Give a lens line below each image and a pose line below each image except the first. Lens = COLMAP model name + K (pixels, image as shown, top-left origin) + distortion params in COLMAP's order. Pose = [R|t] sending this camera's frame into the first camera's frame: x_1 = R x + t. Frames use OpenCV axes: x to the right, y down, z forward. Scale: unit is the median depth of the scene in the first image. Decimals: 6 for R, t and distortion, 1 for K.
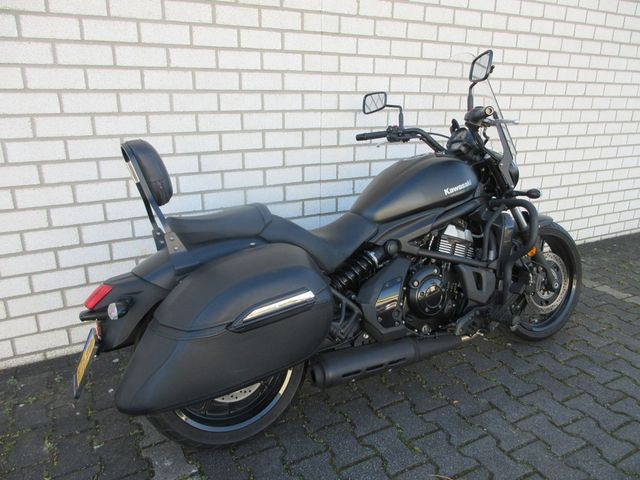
lens RADIAL K [[477.2, 0, 320.0], [0, 477.2, 240.0], [0, 0, 1]] dist [0.007572, 0.001419]
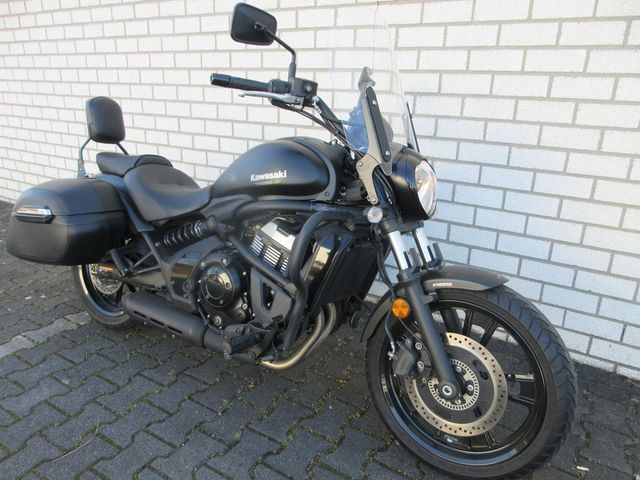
lens RADIAL K [[476.5, 0, 320.0], [0, 476.5, 240.0], [0, 0, 1]] dist [-0.001130, 0.003156]
pose [[0.487416, 0.266621, -0.831468, 1.064954], [-0.264854, 0.952522, 0.150178, -0.155768], [0.832033, 0.147019, 0.534890, 0.665398]]
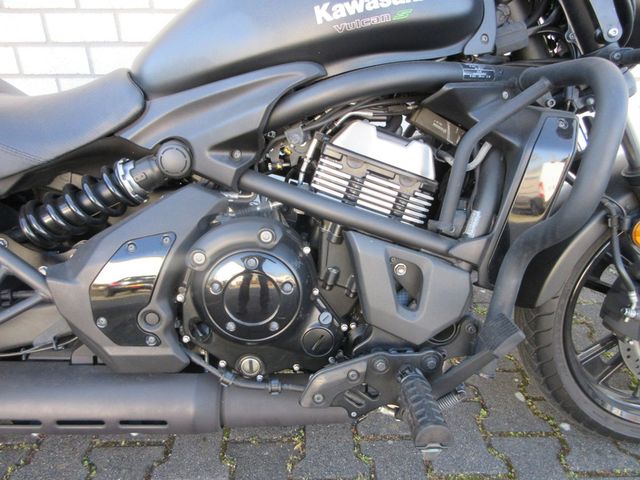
lens RADIAL K [[476.5, 0, 320.0], [0, 476.5, 240.0], [0, 0, 1]] dist [-0.001130, 0.003156]
pose [[0.892117, 0.195660, -0.407240, 0.435016], [-0.123396, 0.972612, 0.196978, -0.011970], [0.434627, -0.125475, 0.891827, 0.681894]]
